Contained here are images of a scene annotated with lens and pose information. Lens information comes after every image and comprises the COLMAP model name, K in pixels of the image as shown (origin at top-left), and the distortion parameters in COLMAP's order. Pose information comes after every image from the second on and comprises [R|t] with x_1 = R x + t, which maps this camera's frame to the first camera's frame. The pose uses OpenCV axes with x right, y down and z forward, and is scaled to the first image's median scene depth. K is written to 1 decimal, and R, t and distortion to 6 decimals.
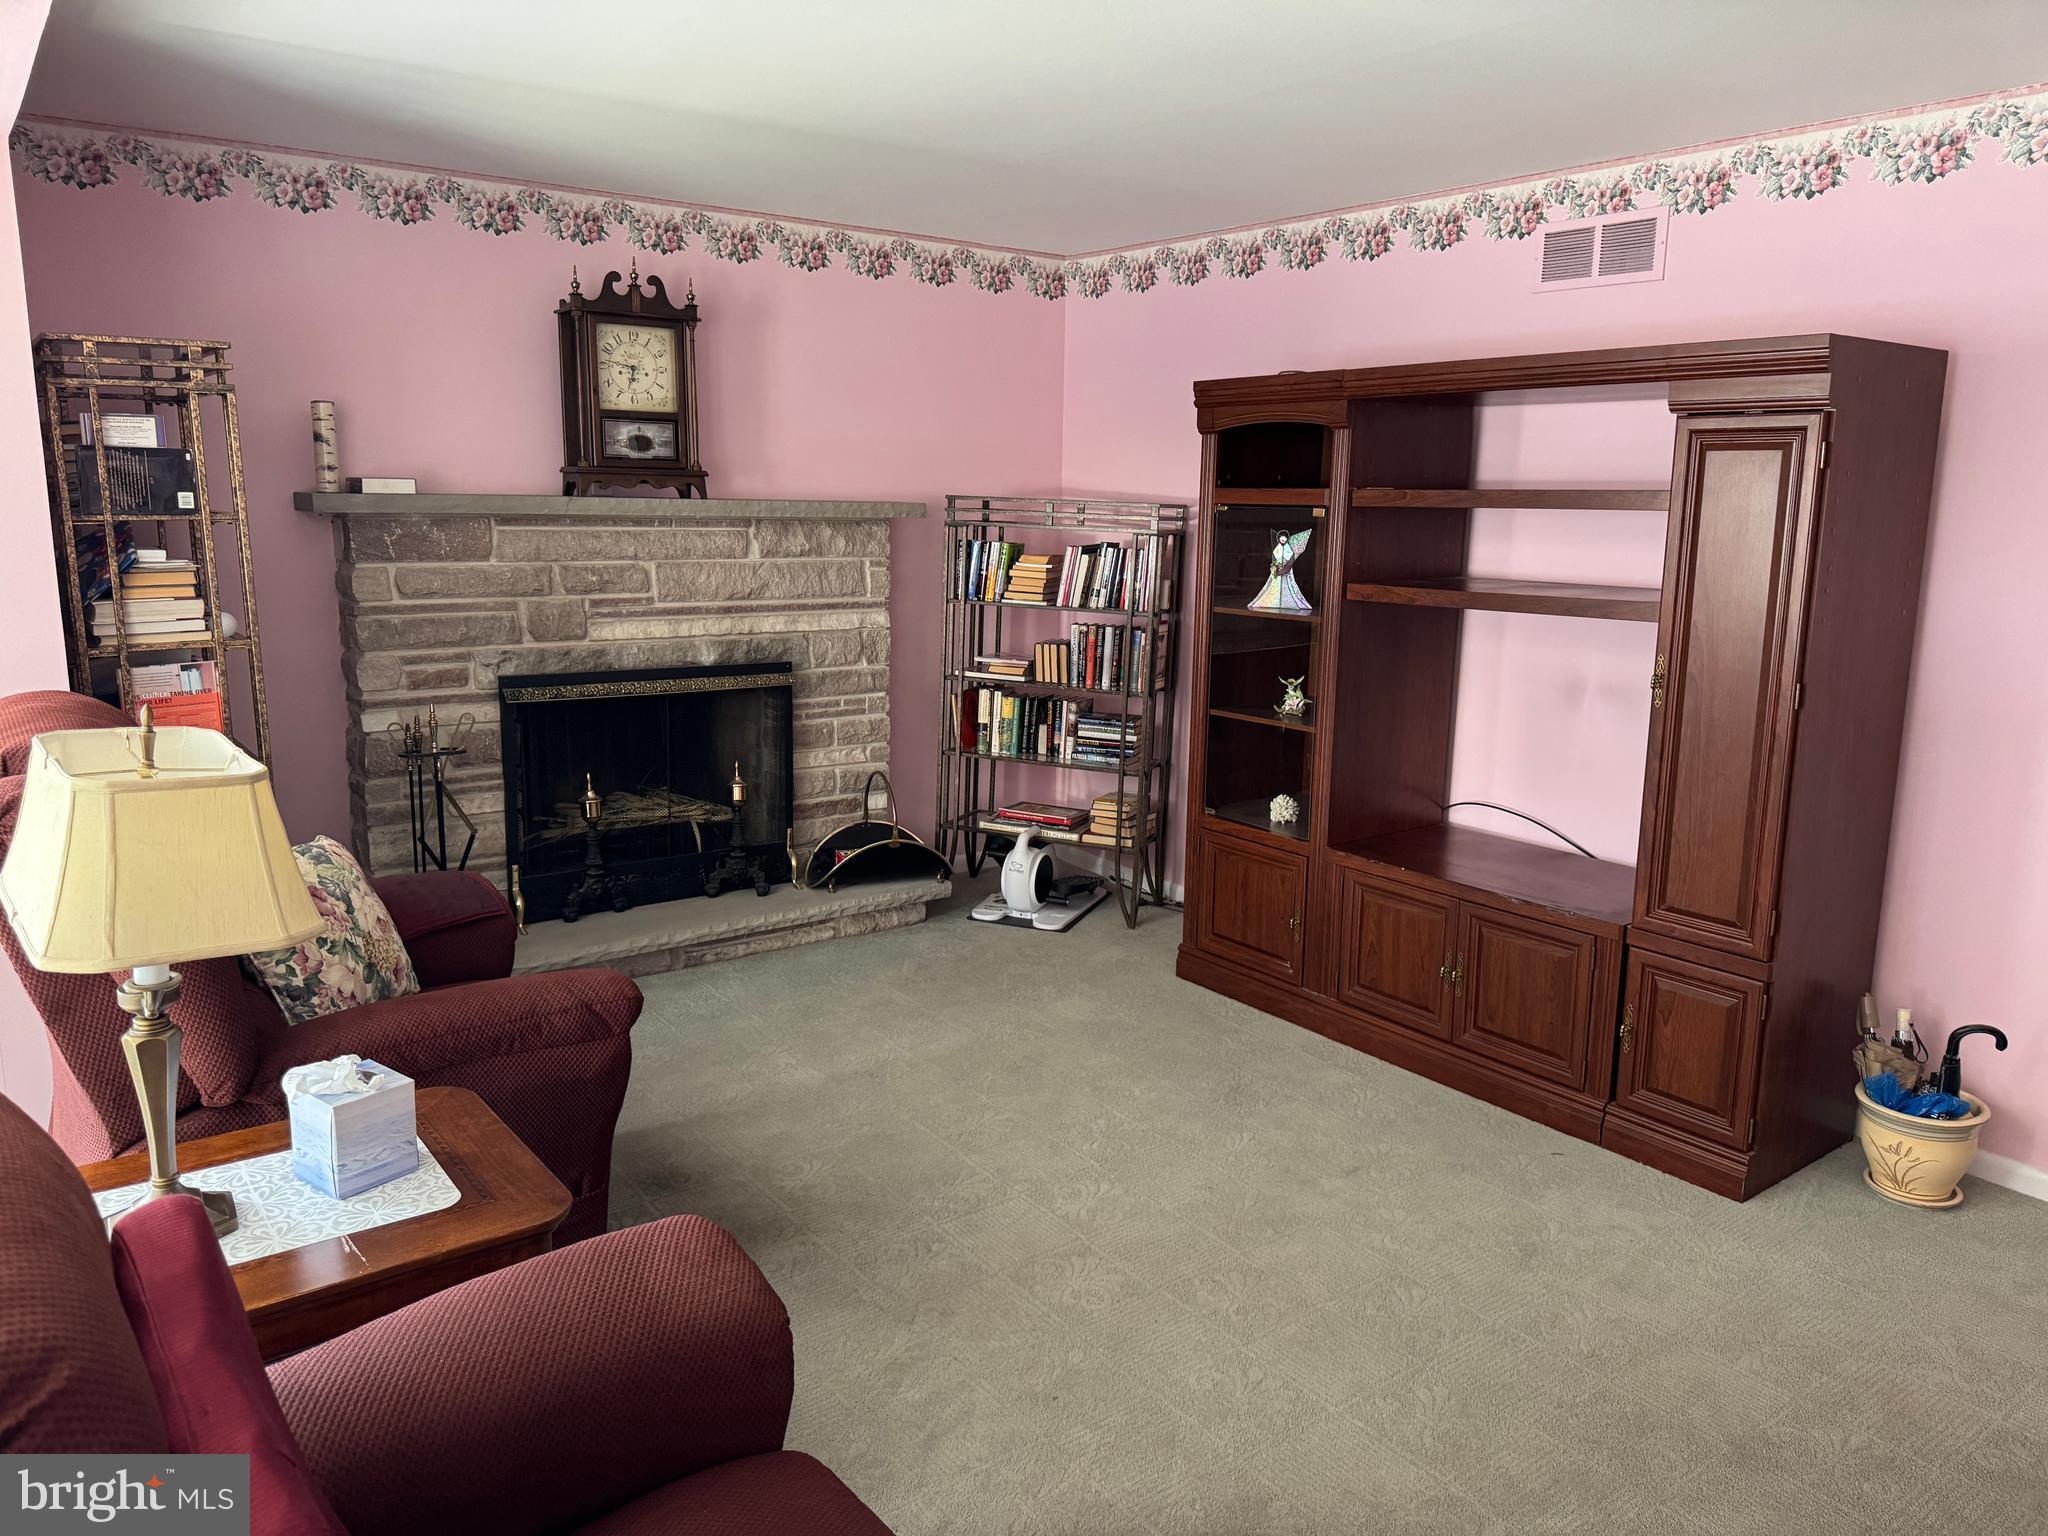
lens RADIAL K [[1457.7, 0, 1024.0], [0, 1457.7, 768.0], [0, 0, 1]] dist [0.046889, -0.018889]
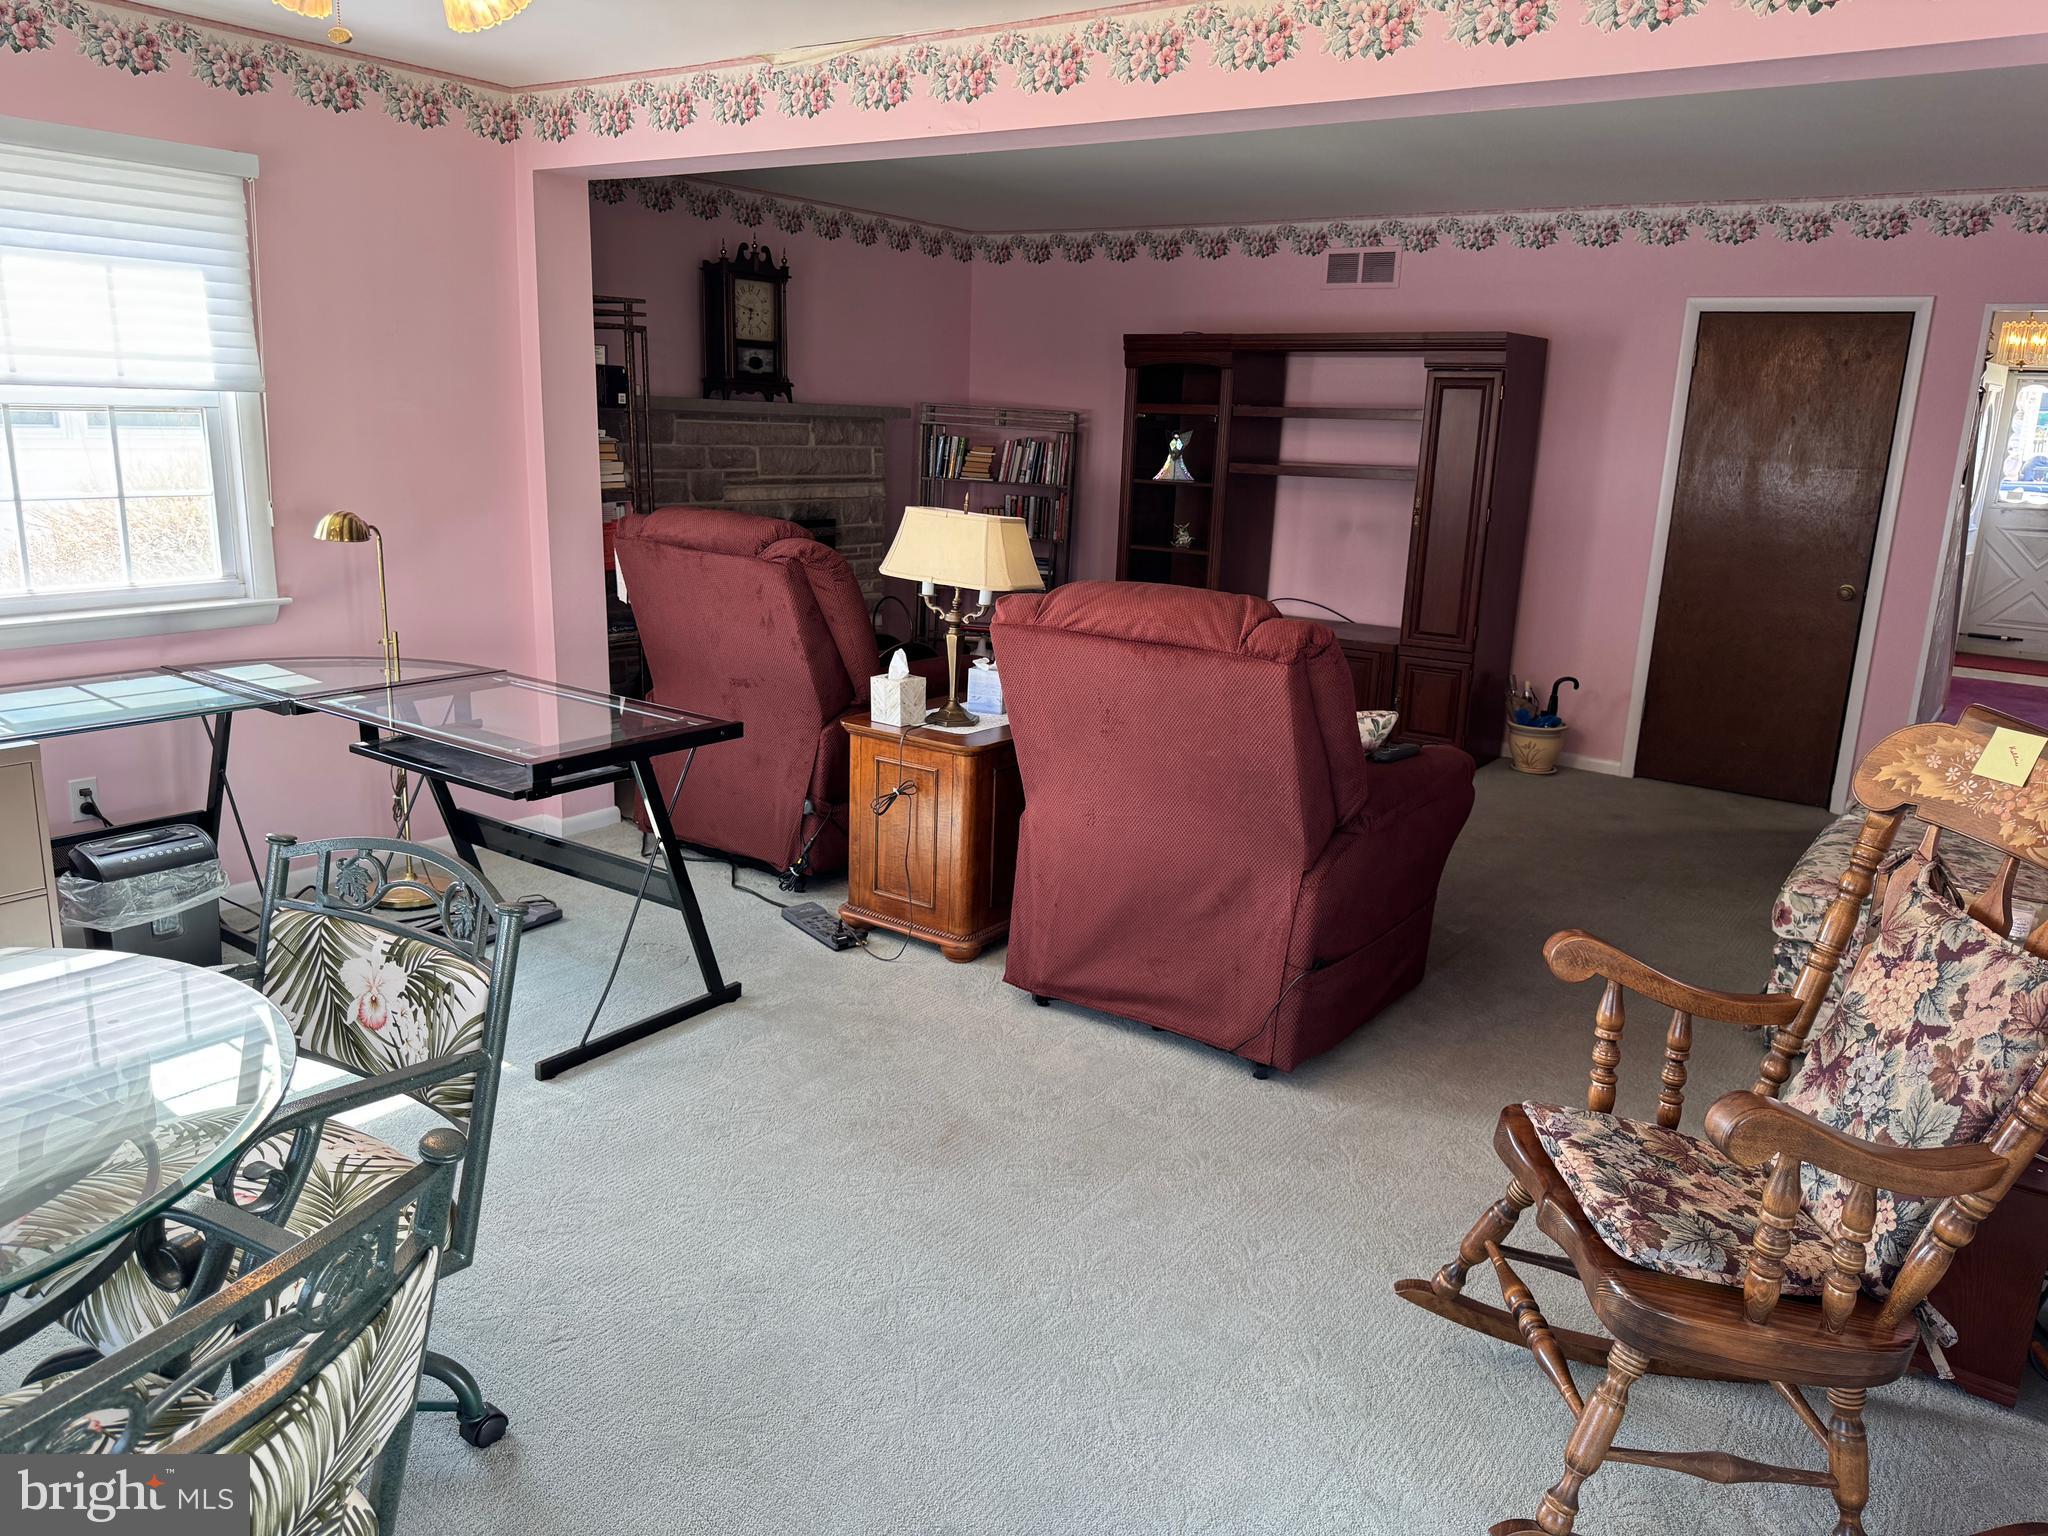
lens RADIAL K [[1516.9, 0, 1024.0], [0, 1516.9, 768.0], [0, 0, 1]] dist [0.095831, -0.008532]
pose [[0.952275, -0.052624, 0.300669, -0.496043], [0.036989, 0.997662, 0.057463, 0.103601], [-0.302990, -0.043599, 0.951996, -0.553532]]
